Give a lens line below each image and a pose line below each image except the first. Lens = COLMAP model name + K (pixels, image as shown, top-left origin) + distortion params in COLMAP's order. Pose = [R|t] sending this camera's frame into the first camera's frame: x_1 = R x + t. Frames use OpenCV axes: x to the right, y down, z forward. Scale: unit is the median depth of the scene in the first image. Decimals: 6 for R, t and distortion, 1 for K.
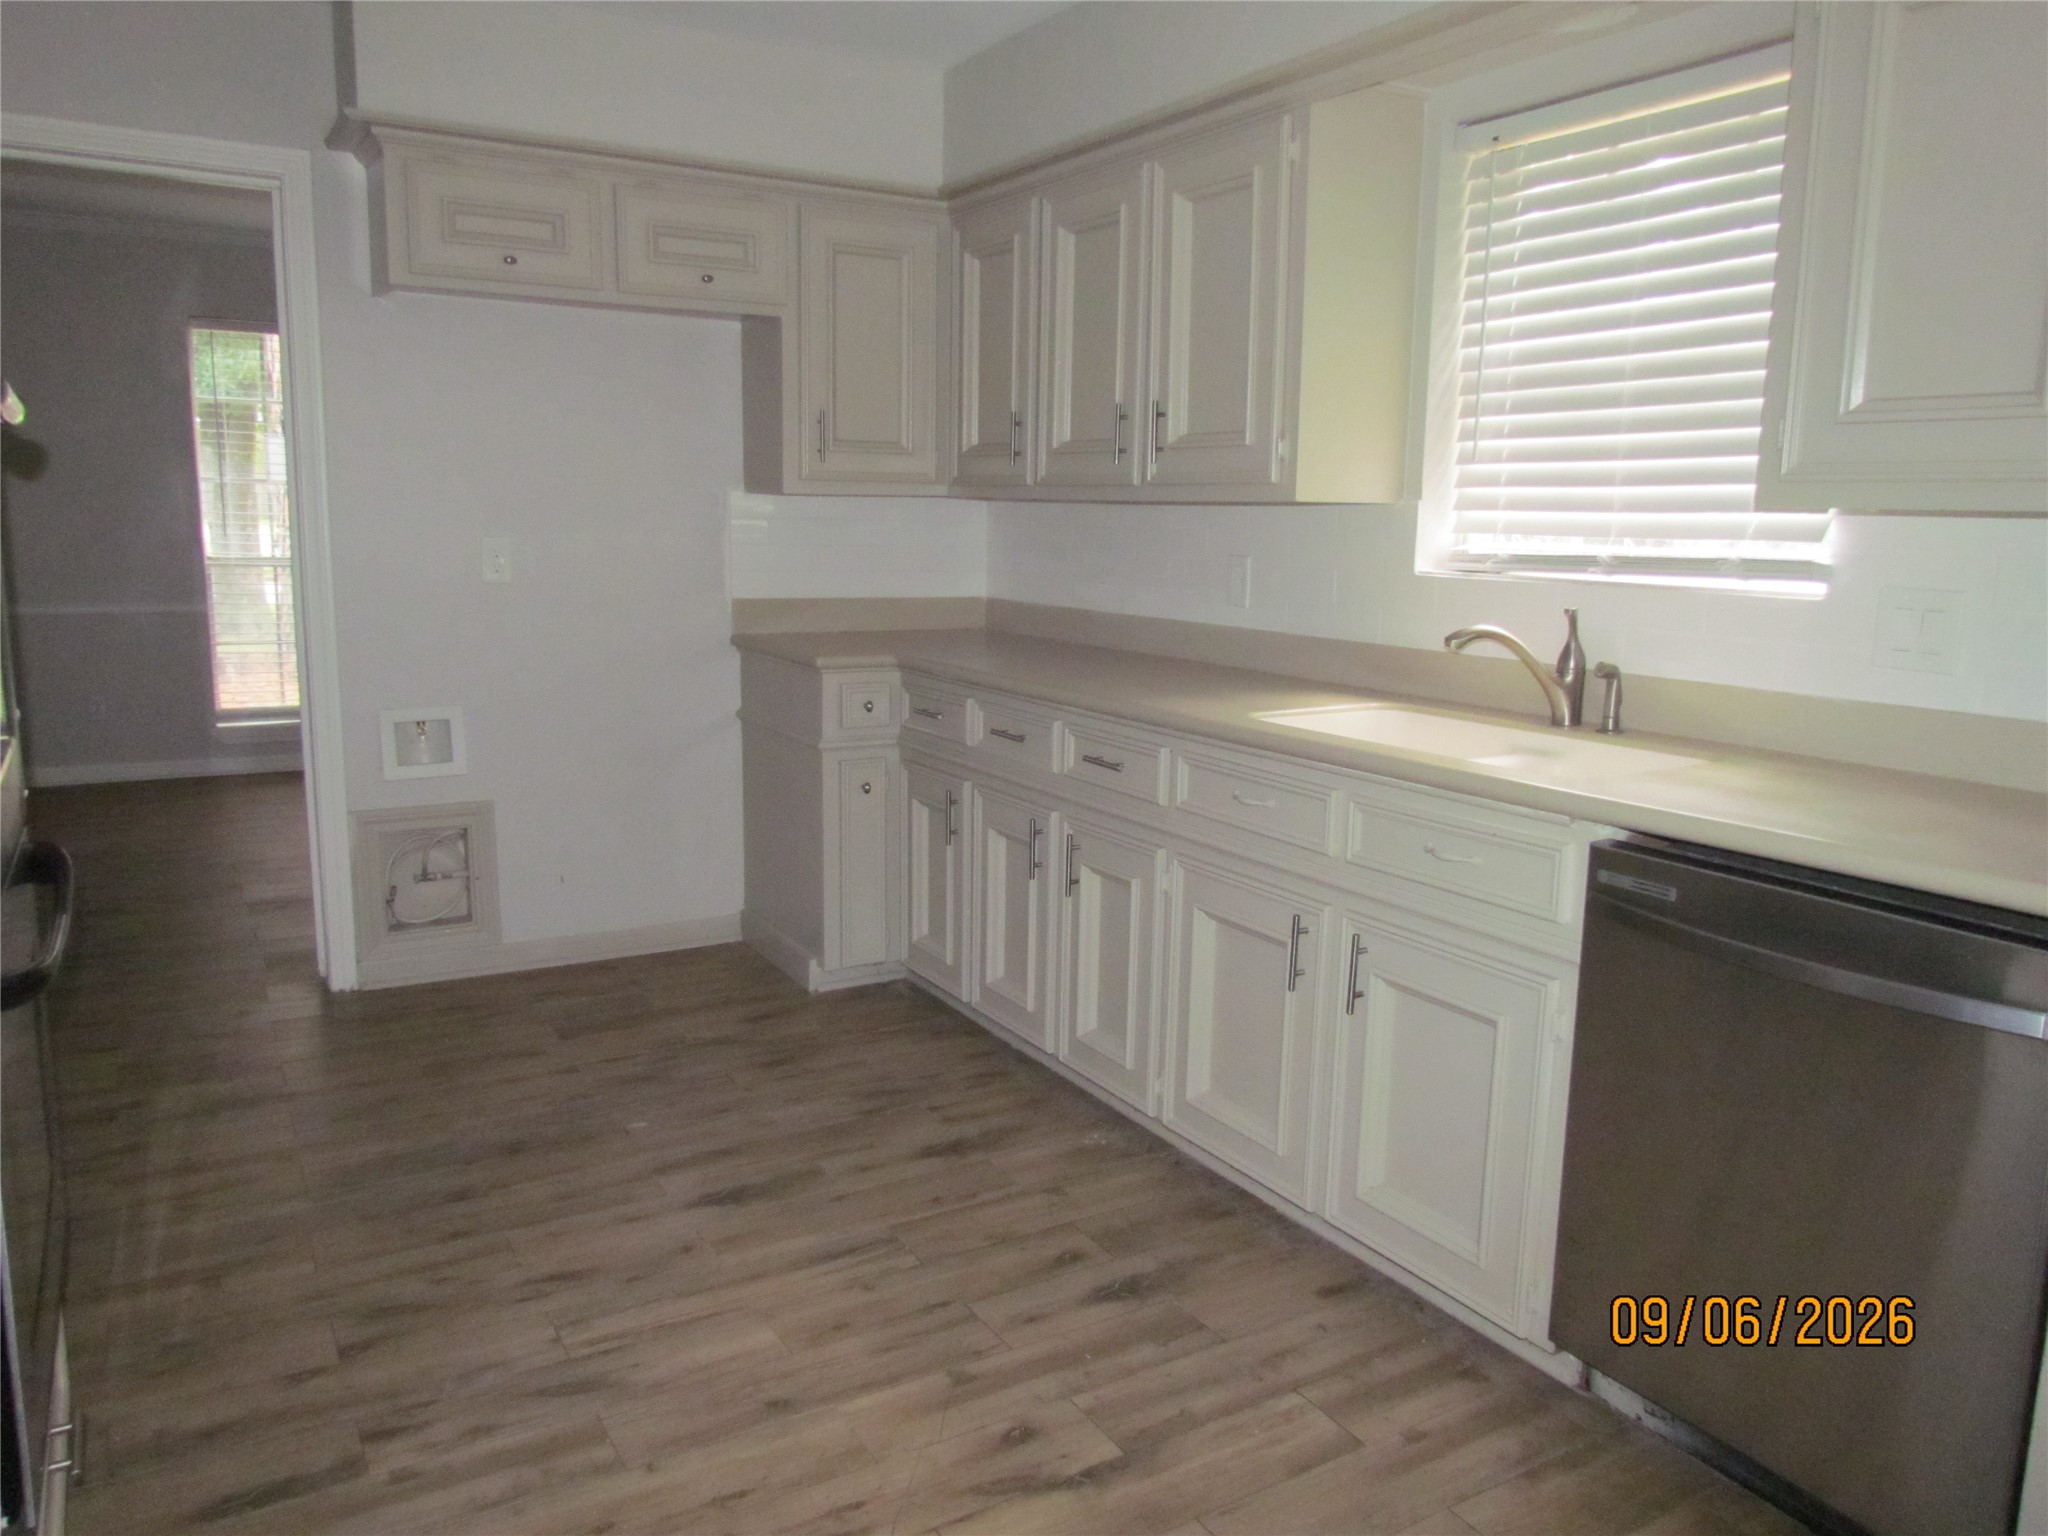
lens RADIAL K [[1456.6, 0, 1024.5], [0, 1456.6, 760.9], [0, 0, 1]] dist [-0.020662, -0.009866]
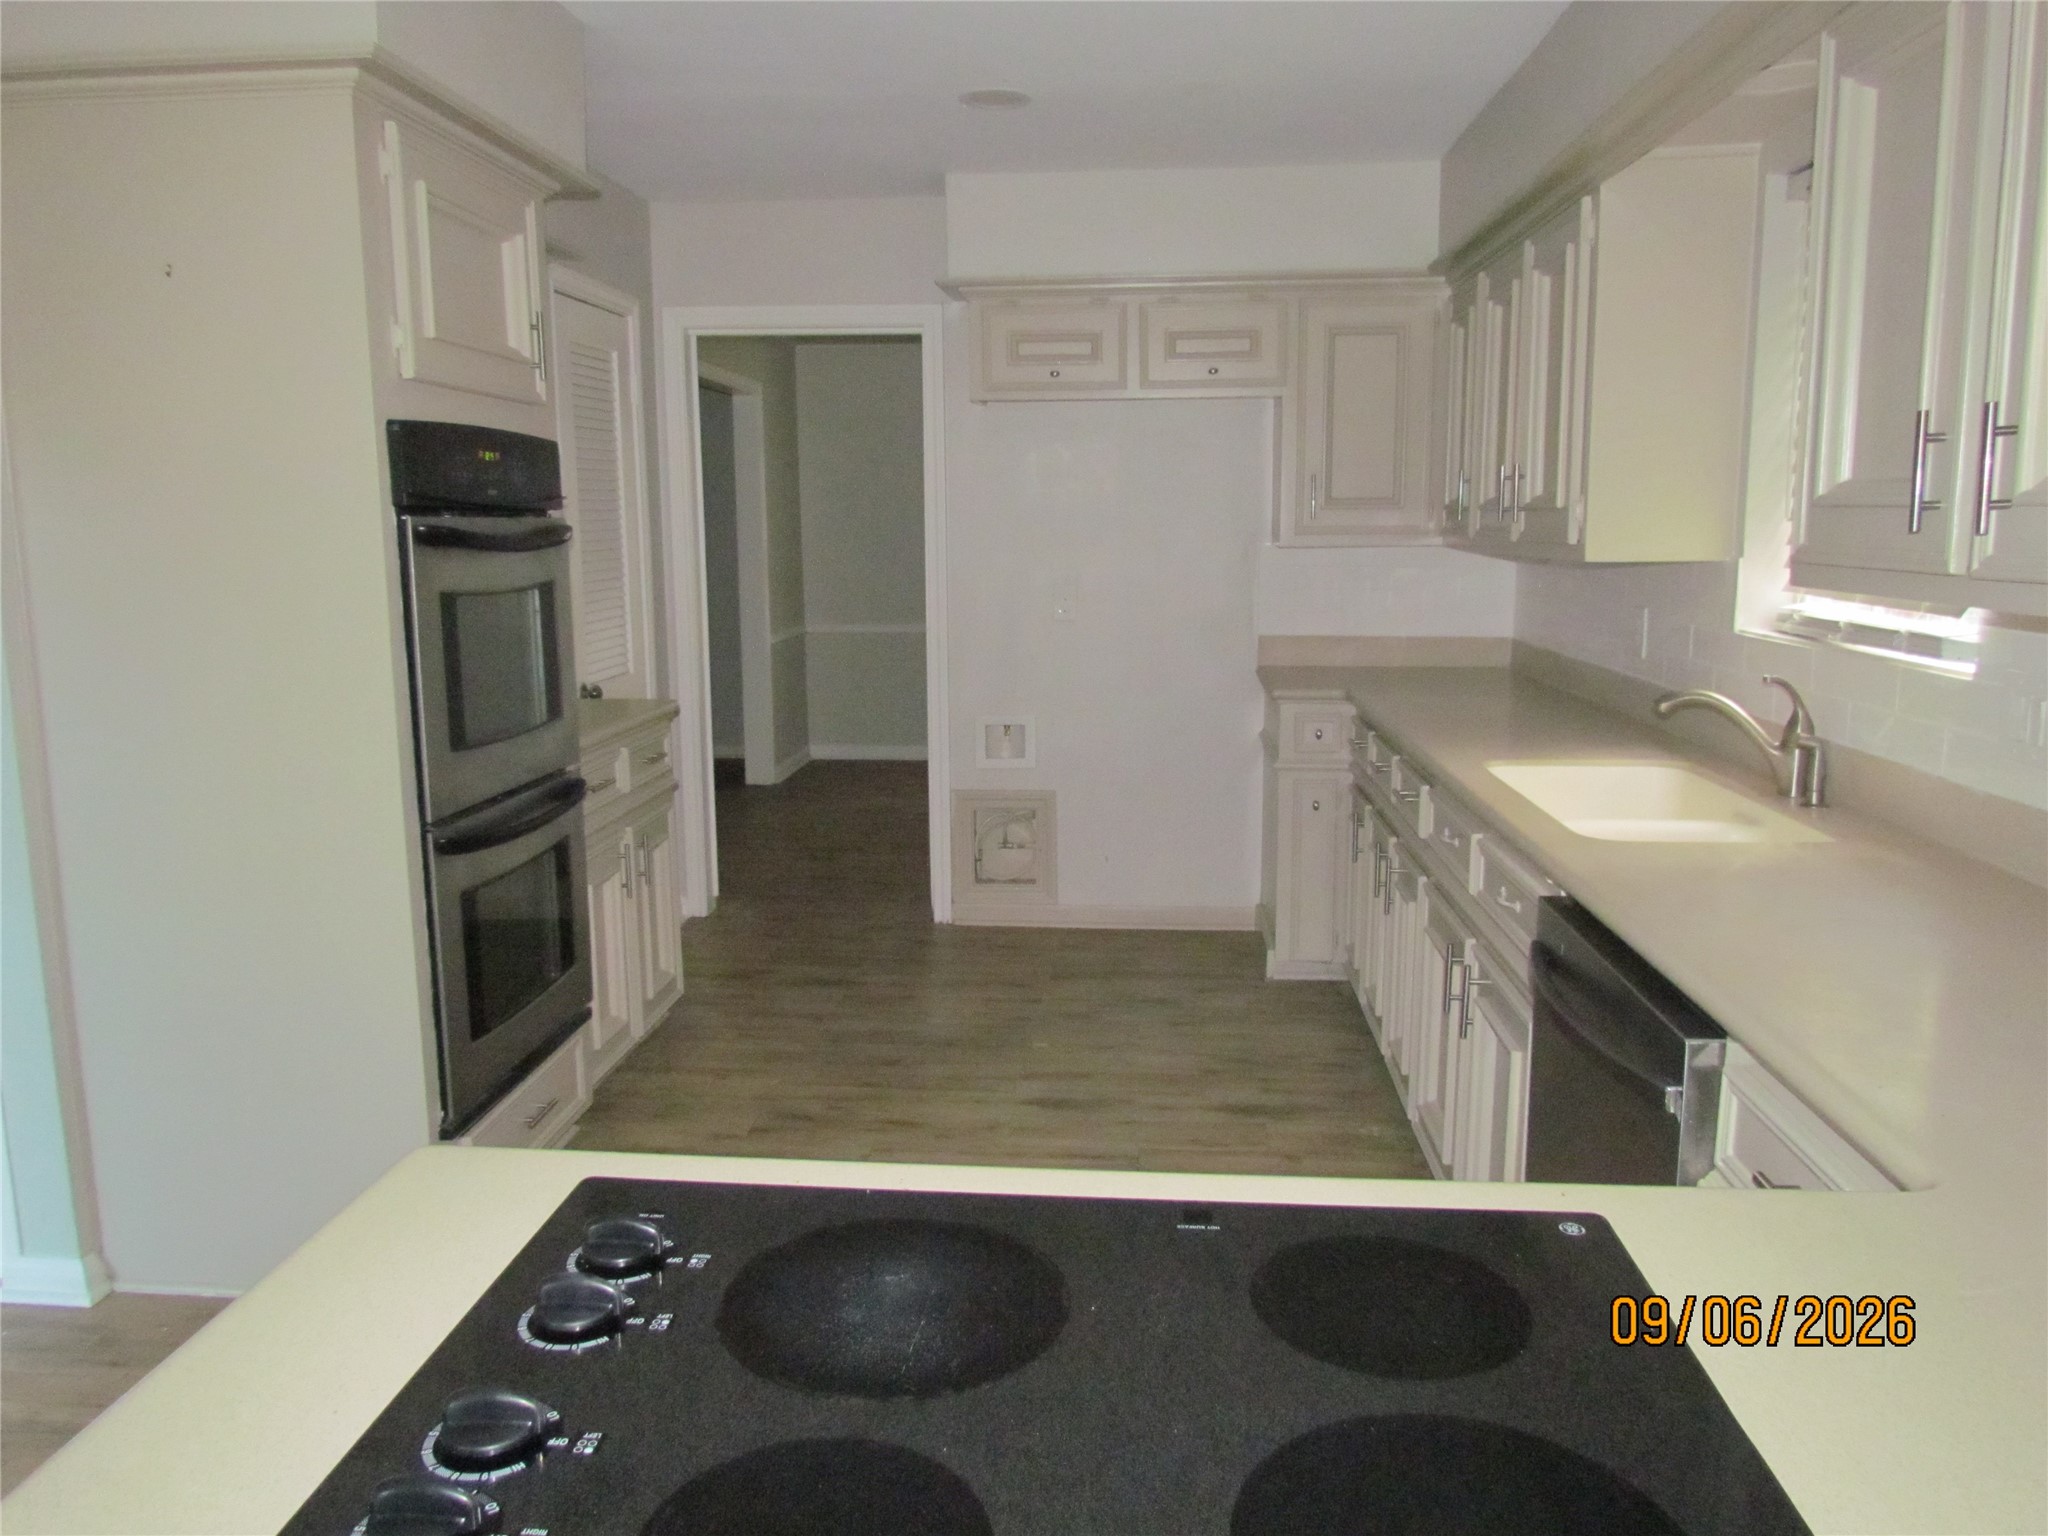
lens RADIAL K [[1456.6, 0, 1014.2], [0, 1456.6, 765.4], [0, 0, 1]] dist [-0.020662, -0.009866]
pose [[0.811267, 0.072229, -0.580198, 0.376006], [-0.075828, 0.996957, 0.018085, -0.016493], [0.579739, 0.029323, 0.814275, -0.066443]]
